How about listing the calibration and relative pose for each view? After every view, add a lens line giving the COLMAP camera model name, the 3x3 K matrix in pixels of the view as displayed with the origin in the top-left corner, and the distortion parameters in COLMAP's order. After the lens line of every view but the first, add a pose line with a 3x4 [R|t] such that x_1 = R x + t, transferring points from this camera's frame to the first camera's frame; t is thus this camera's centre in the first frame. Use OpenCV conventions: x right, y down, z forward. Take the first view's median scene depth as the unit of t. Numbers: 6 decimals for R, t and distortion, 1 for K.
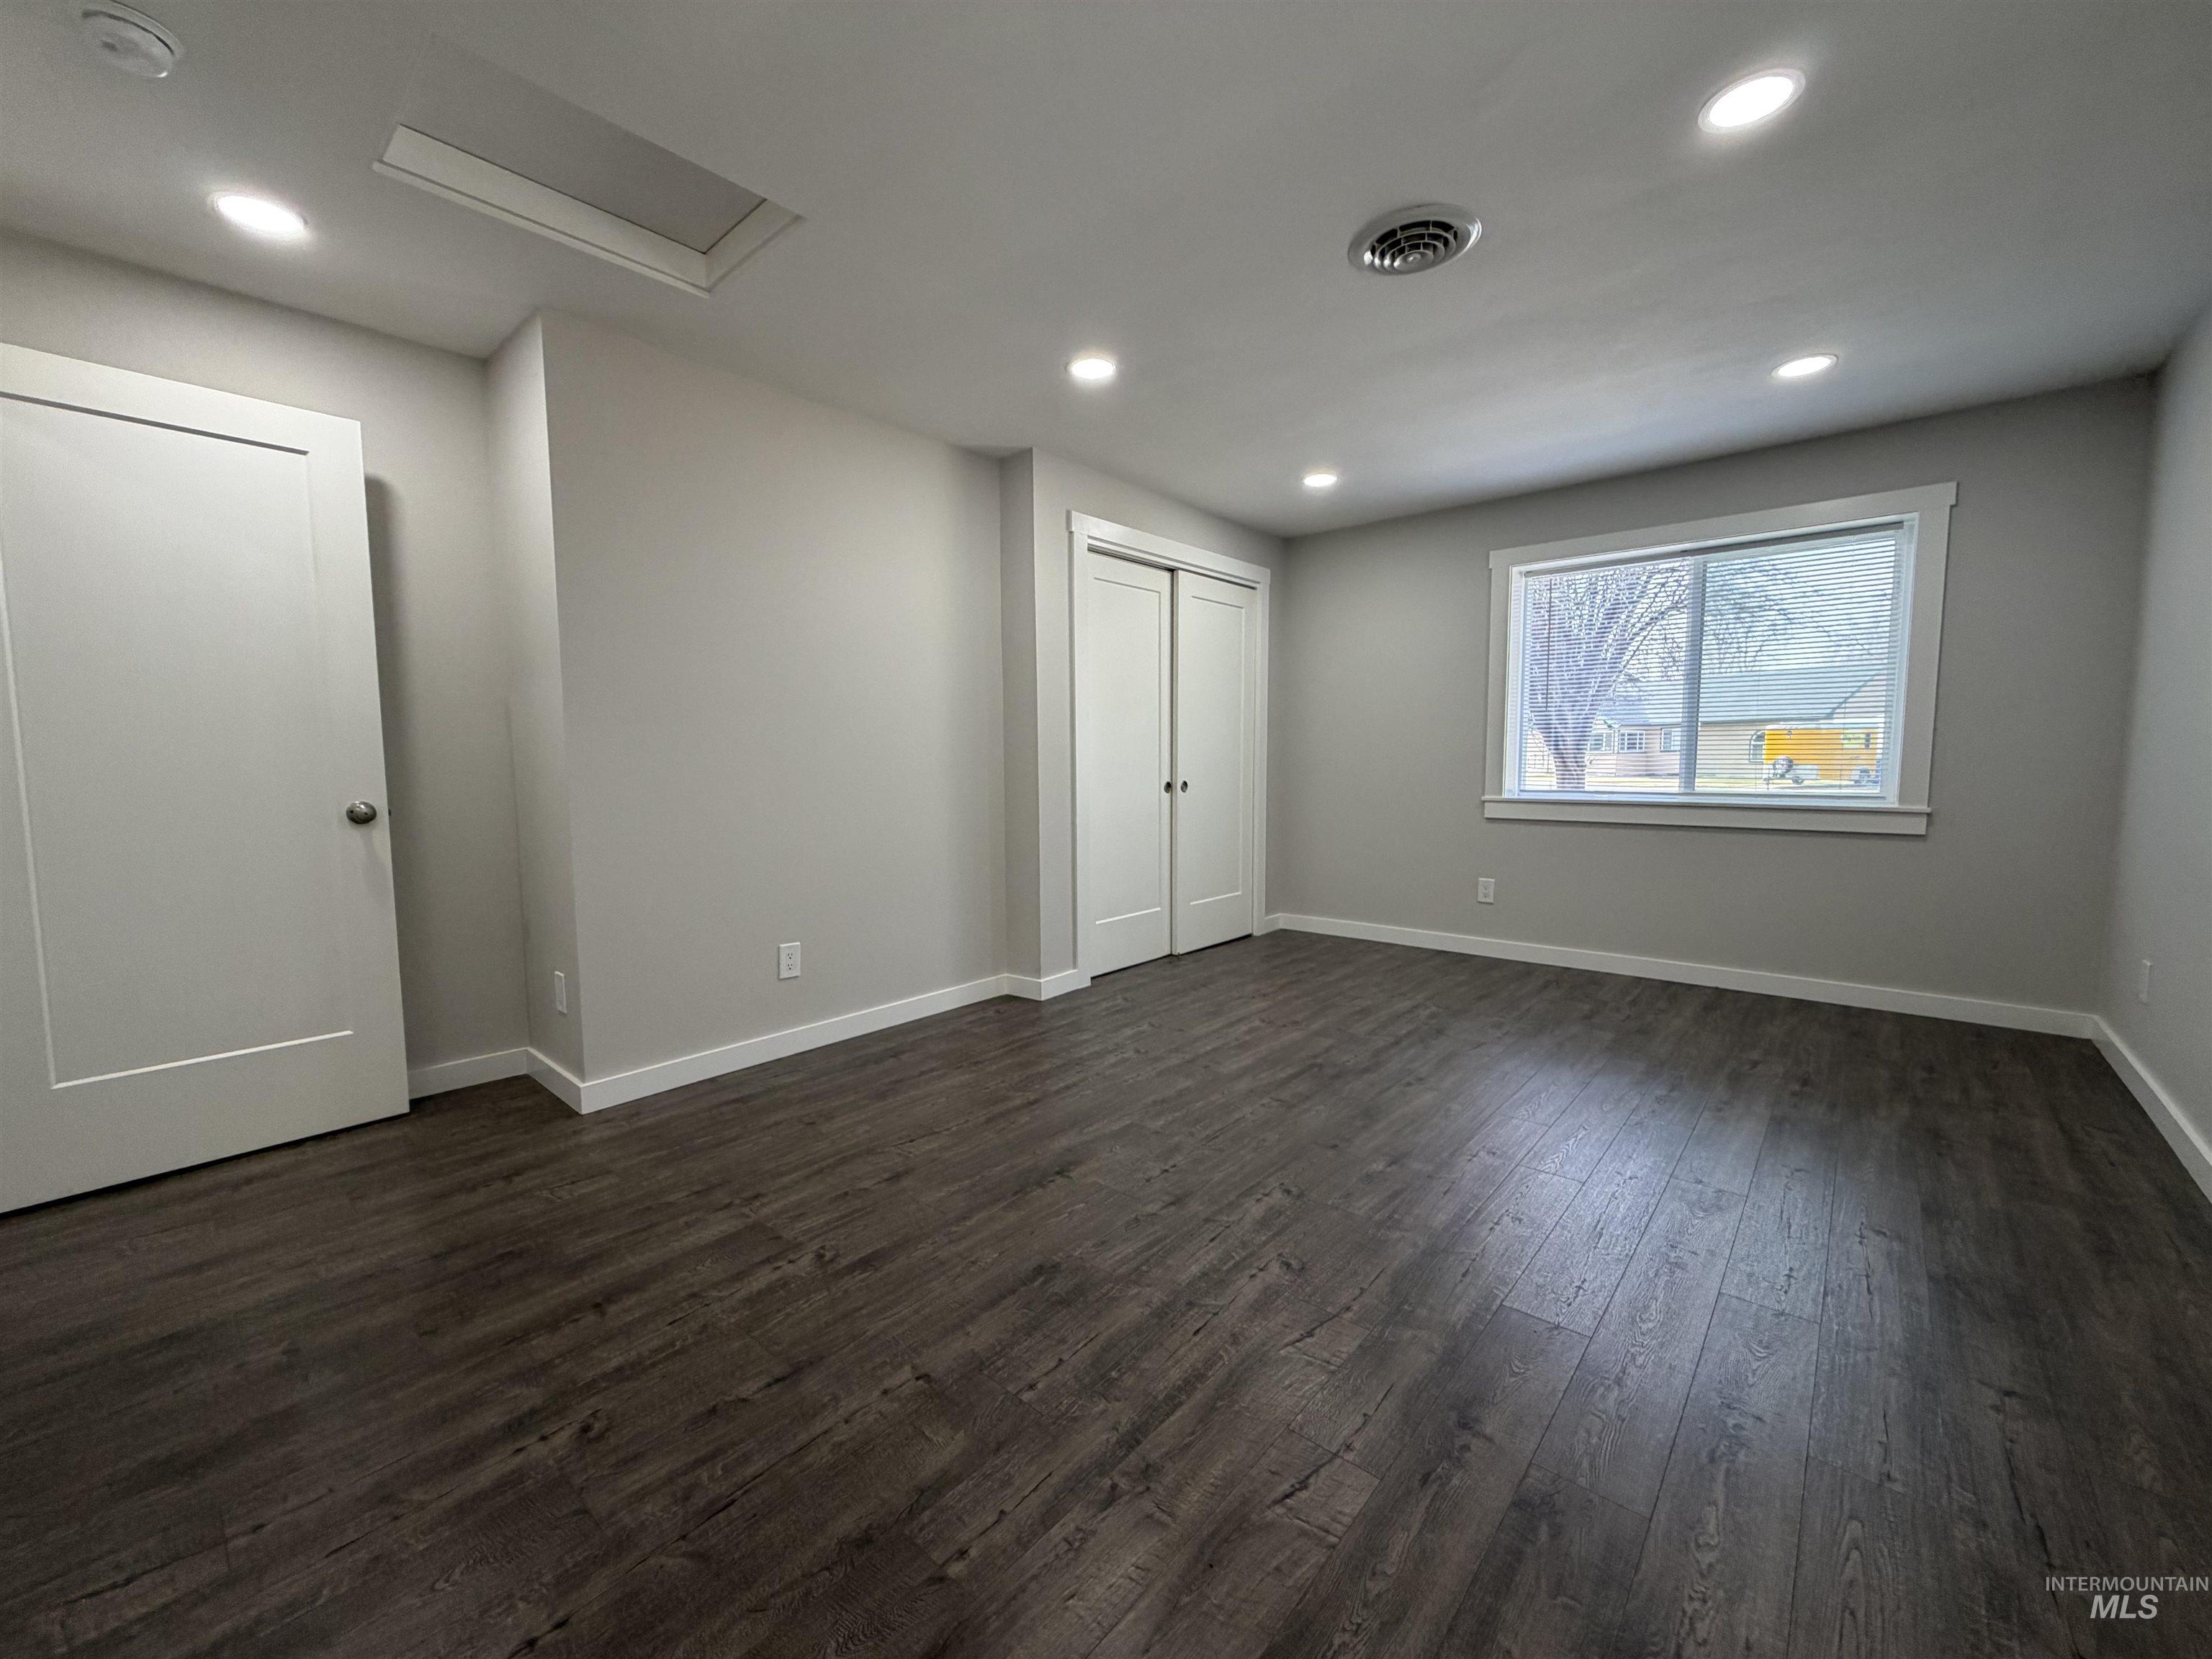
lens RADIAL K [[878.4, 0, 1101.2], [0, 878.4, 824.3], [0, 0, 1]] dist [-0.000048, 0.000741]
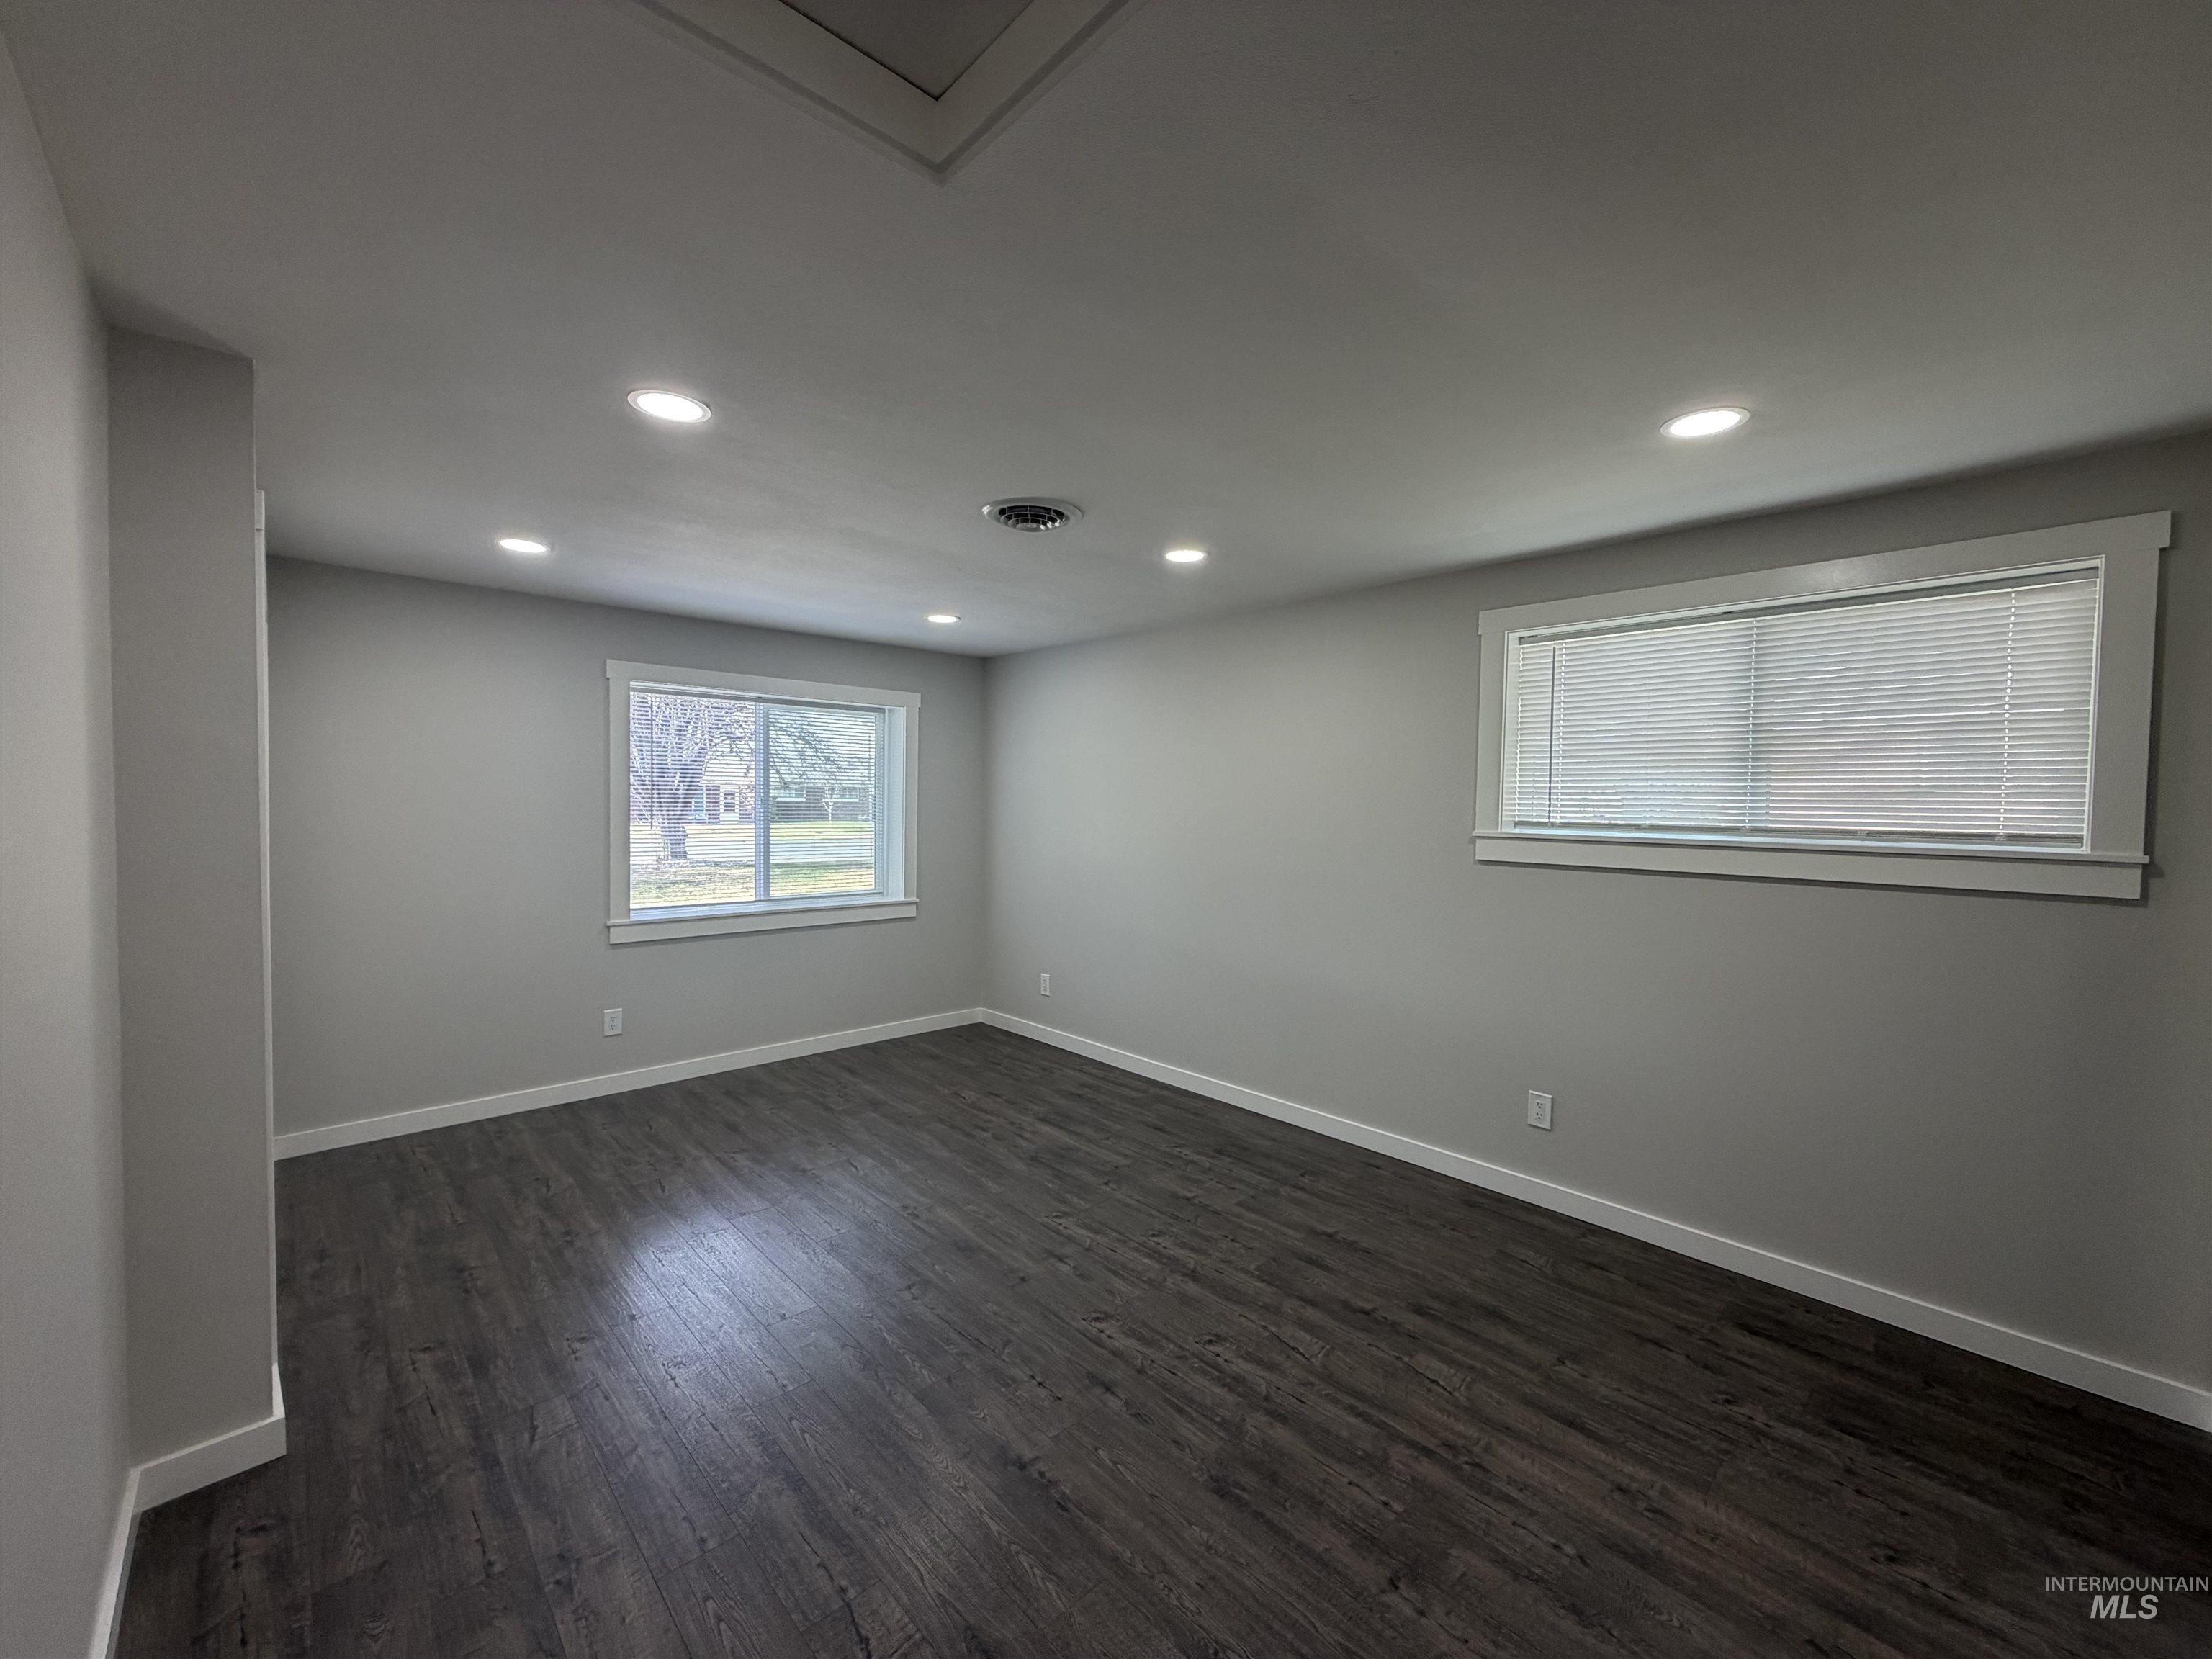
lens RADIAL K [[878.4, 0, 1098.2], [0, 878.4, 816.9], [0, 0, 1]] dist [-0.000048, 0.000741]
pose [[0.103063, -0.008677, 0.994637, -0.921161], [0.060306, 0.998177, 0.002459, -0.240997], [-0.992845, 0.059729, 0.103399, 0.836335]]
